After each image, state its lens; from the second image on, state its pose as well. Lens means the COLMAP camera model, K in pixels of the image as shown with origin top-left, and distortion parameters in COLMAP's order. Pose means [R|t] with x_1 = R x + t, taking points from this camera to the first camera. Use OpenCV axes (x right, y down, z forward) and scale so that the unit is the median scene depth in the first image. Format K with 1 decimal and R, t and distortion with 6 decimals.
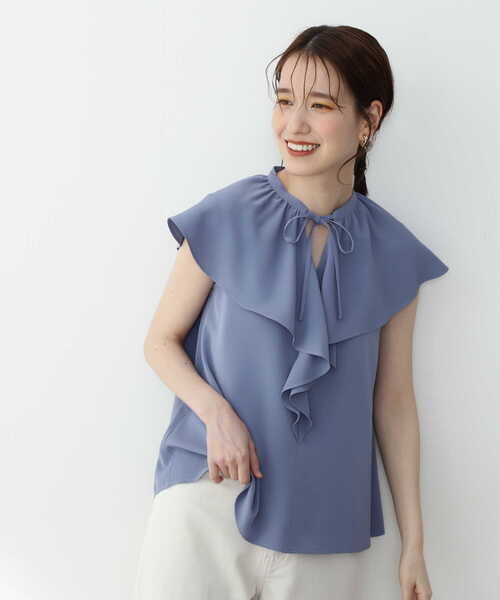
lens RADIAL K [[1533.5, 0, 250.0], [0, 1533.5, 300.1], [0, 0, 1]] dist [-0.105018, 0.000000]
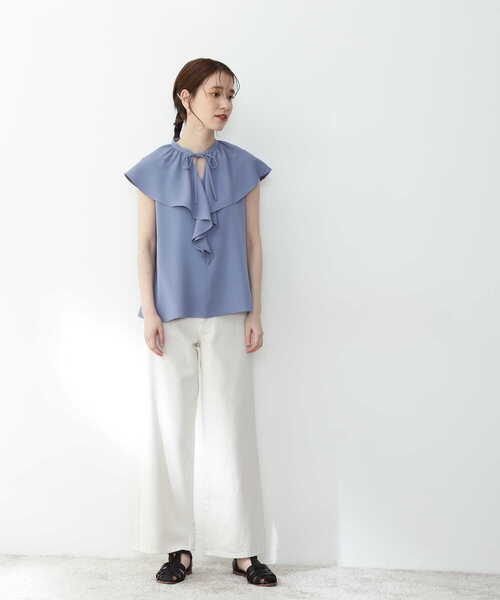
lens RADIAL K [[1154.7, 0, 250.0], [0, 1154.7, 300.0], [0, 0, 1]] dist [-0.204846, 0.000000]
pose [[0.997156, -0.067365, 0.033801, 0.047422], [0.061713, 0.987217, 0.146950, -0.082857], [-0.043269, -0.144446, 0.988566, -0.537168]]
